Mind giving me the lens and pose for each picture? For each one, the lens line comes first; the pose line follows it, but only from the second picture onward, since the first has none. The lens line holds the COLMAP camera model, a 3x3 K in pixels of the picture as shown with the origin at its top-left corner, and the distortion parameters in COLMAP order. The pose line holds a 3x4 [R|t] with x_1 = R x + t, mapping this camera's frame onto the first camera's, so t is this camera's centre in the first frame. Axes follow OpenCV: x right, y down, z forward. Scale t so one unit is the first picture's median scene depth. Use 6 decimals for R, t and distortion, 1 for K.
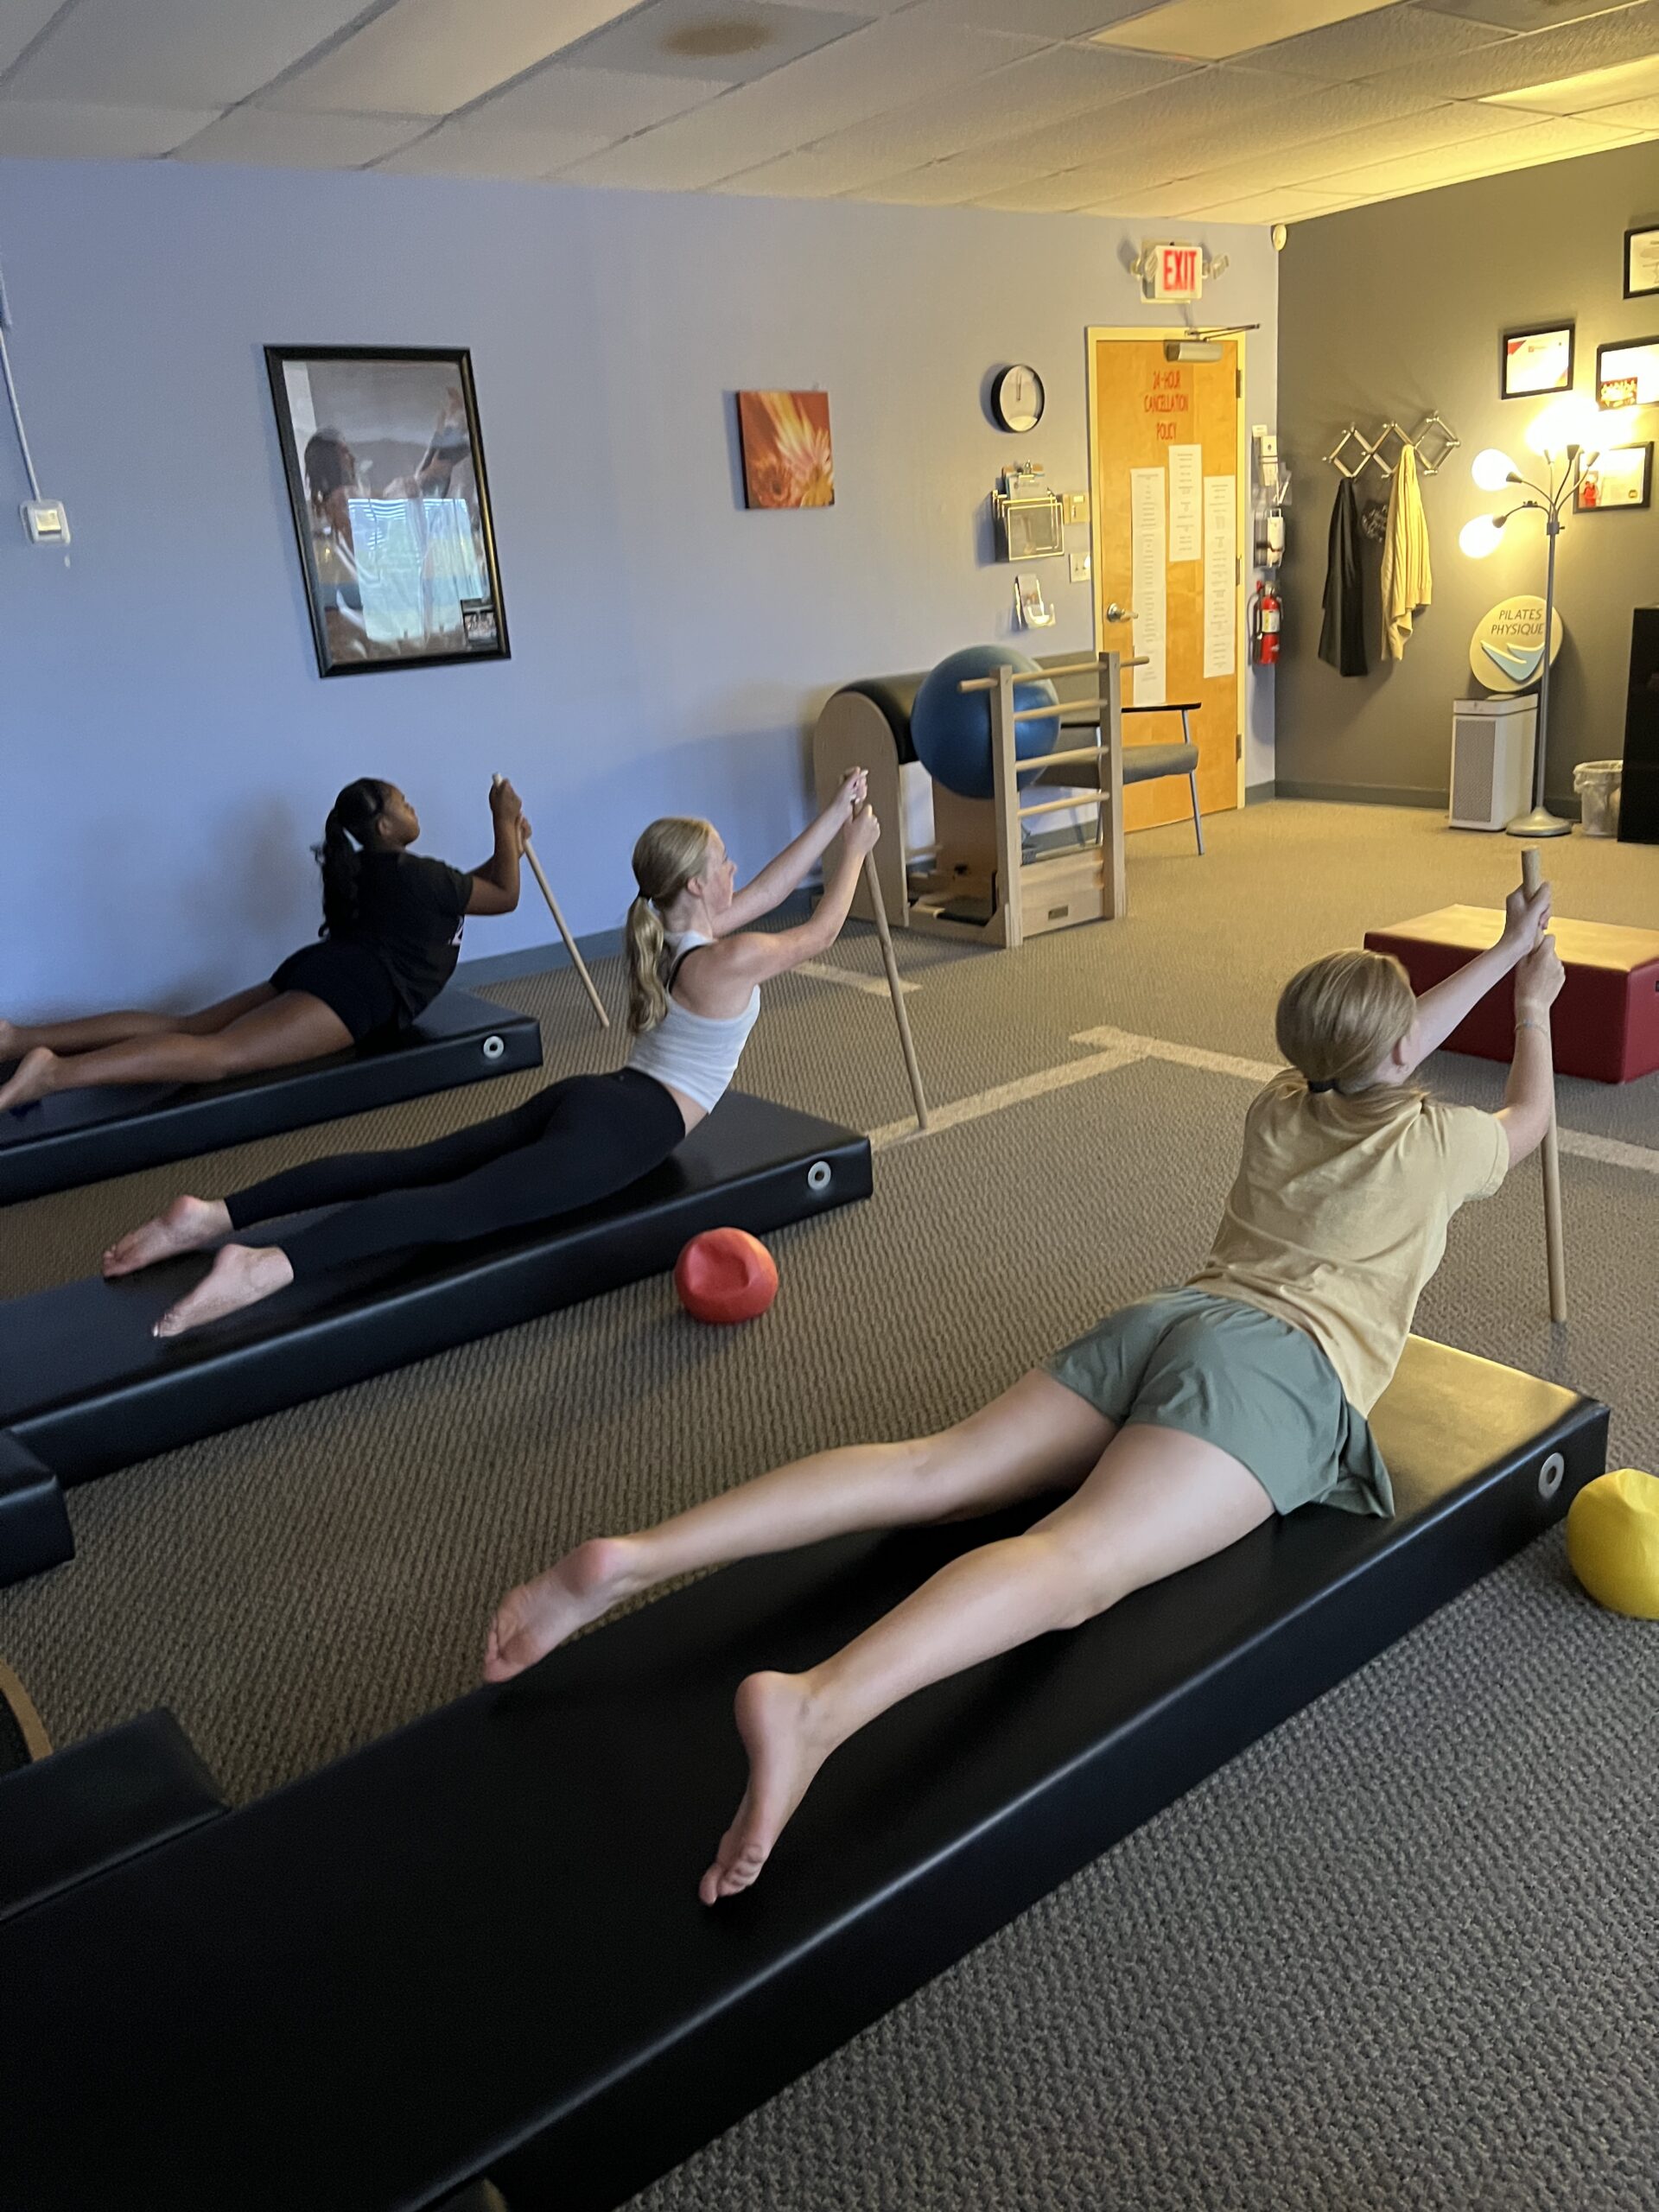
lens RADIAL K [[1617.1, 0, 830.3], [0, 1617.1, 1102.1], [0, 0, 1]] dist [0.048652, -0.064261]
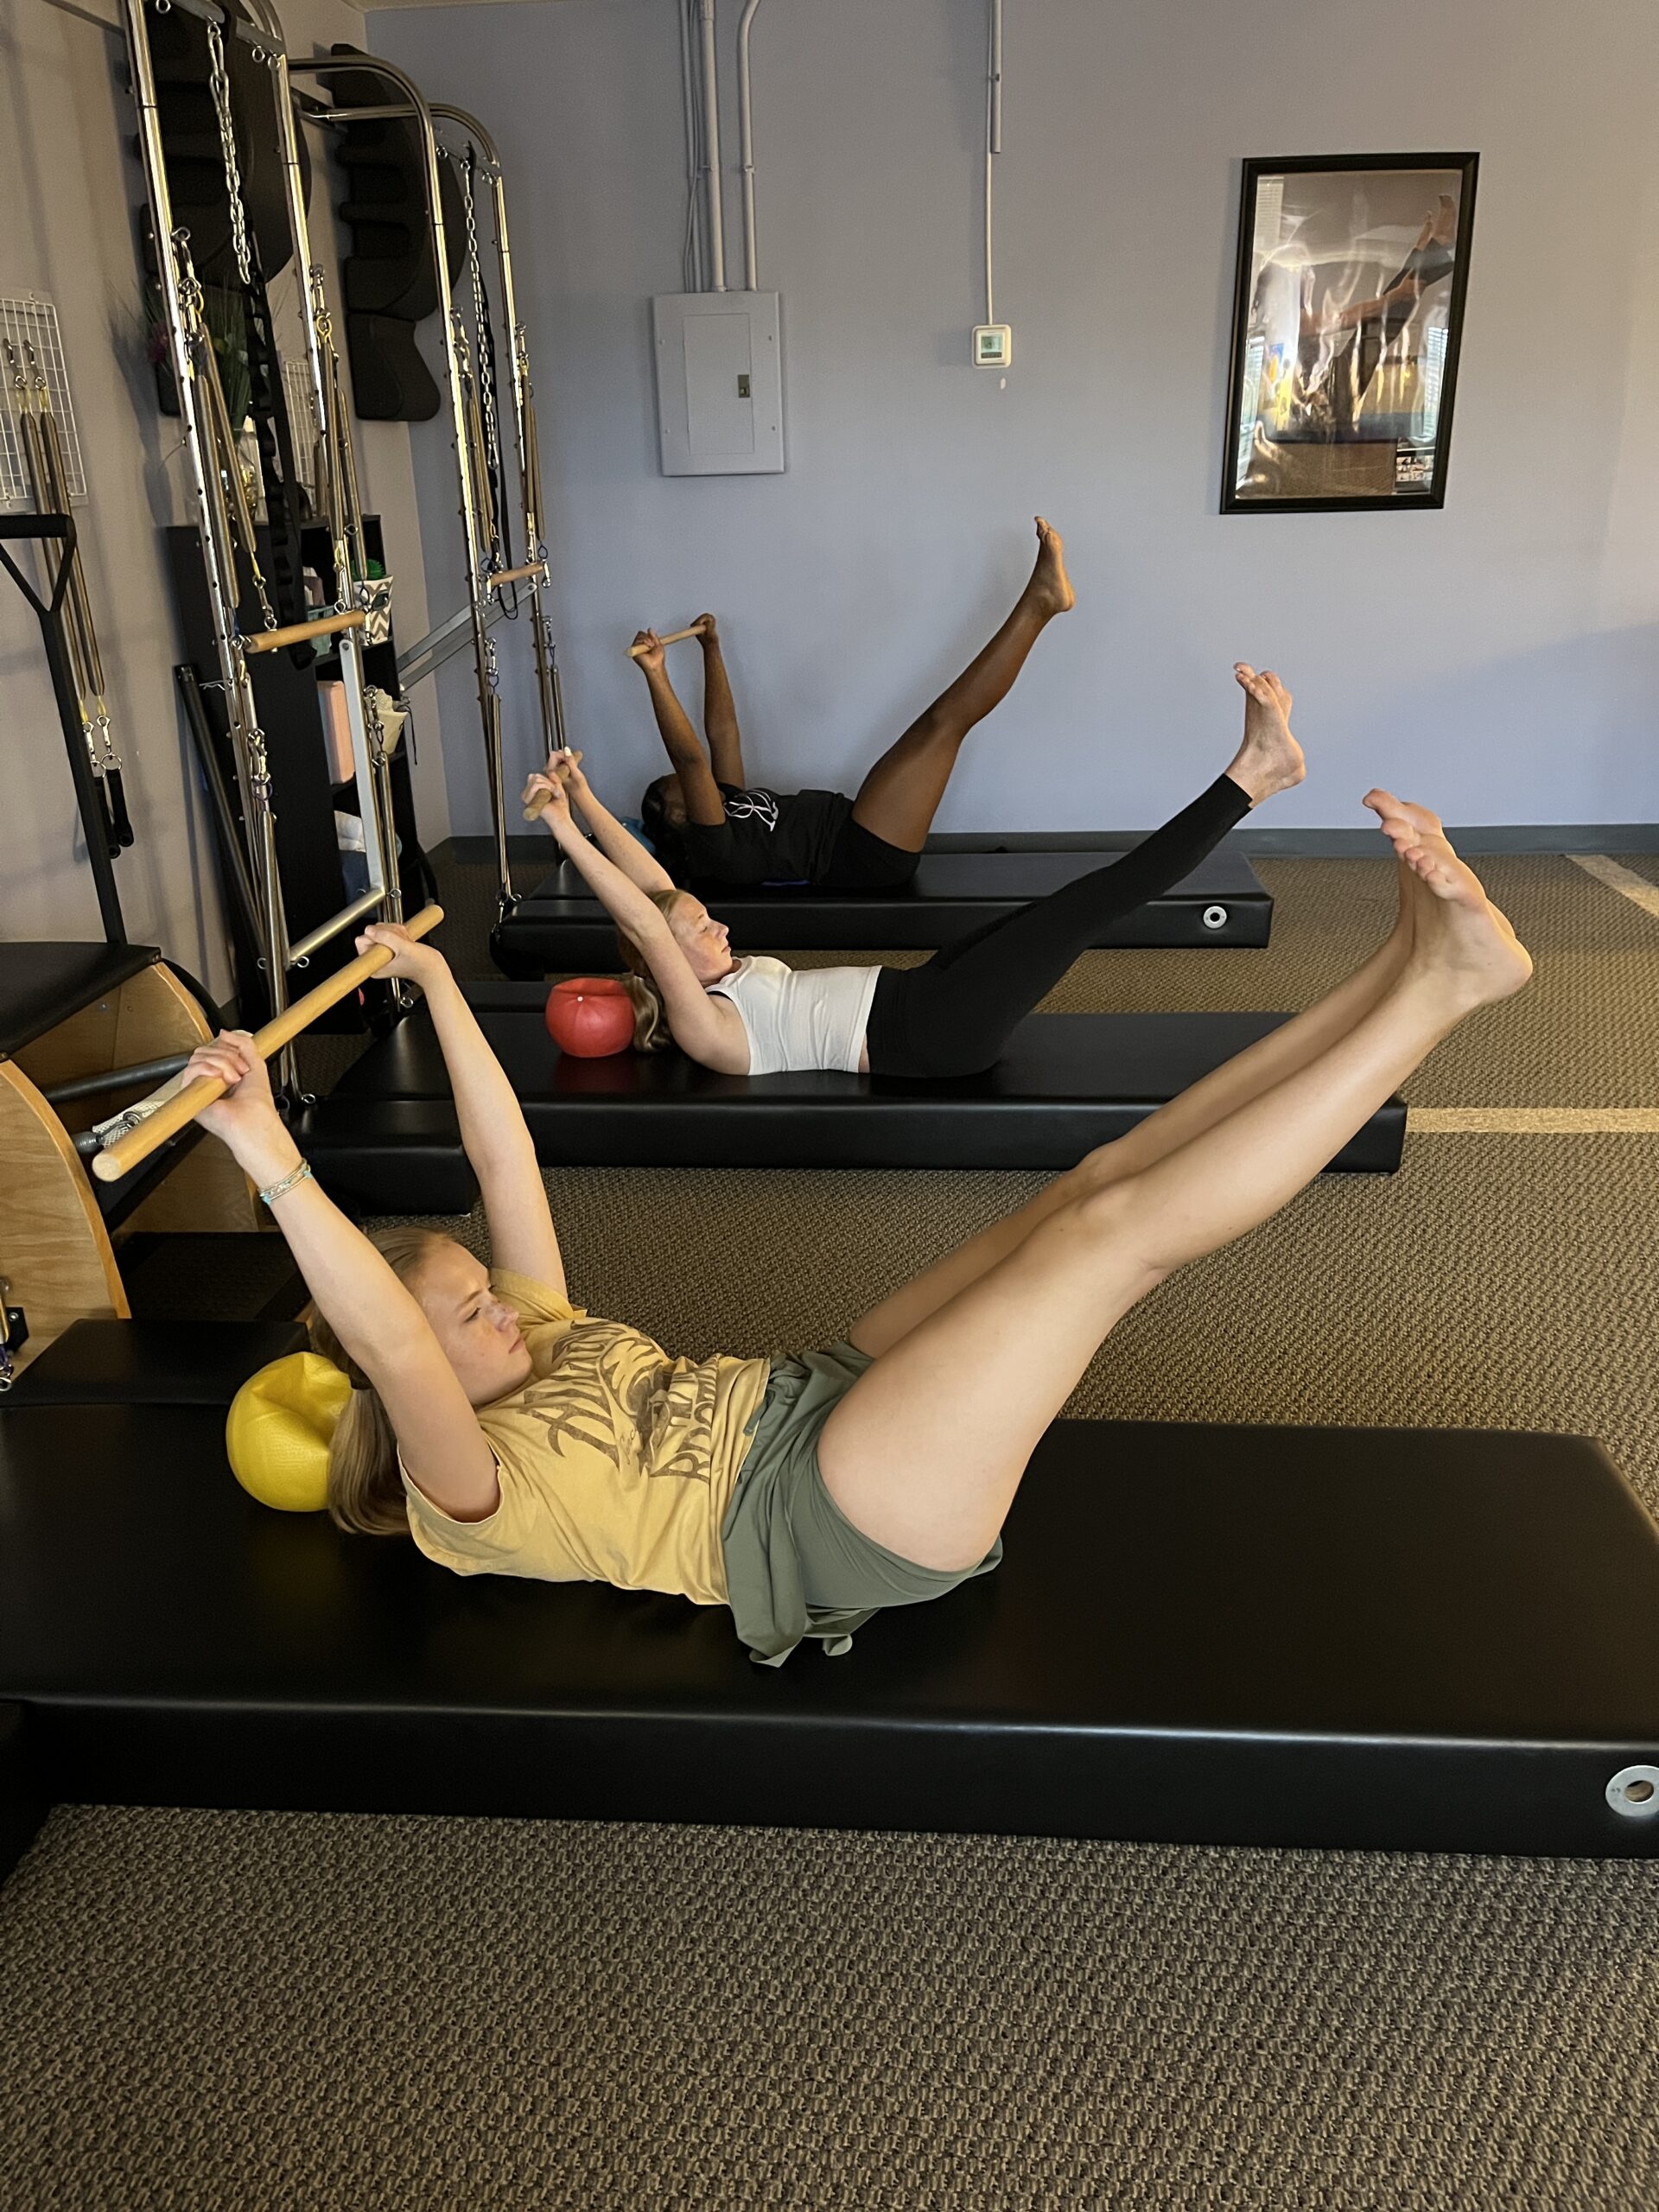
lens RADIAL K [[1617.1, 0, 828.8], [0, 1617.1, 1104.6], [0, 0, 1]] dist [0.048652, -0.064261]
pose [[0.749023, 0.295491, -0.593001, 0.221802], [-0.238690, 0.955284, 0.174525, -0.039899], [0.618055, 0.010820, 0.786060, 0.097923]]
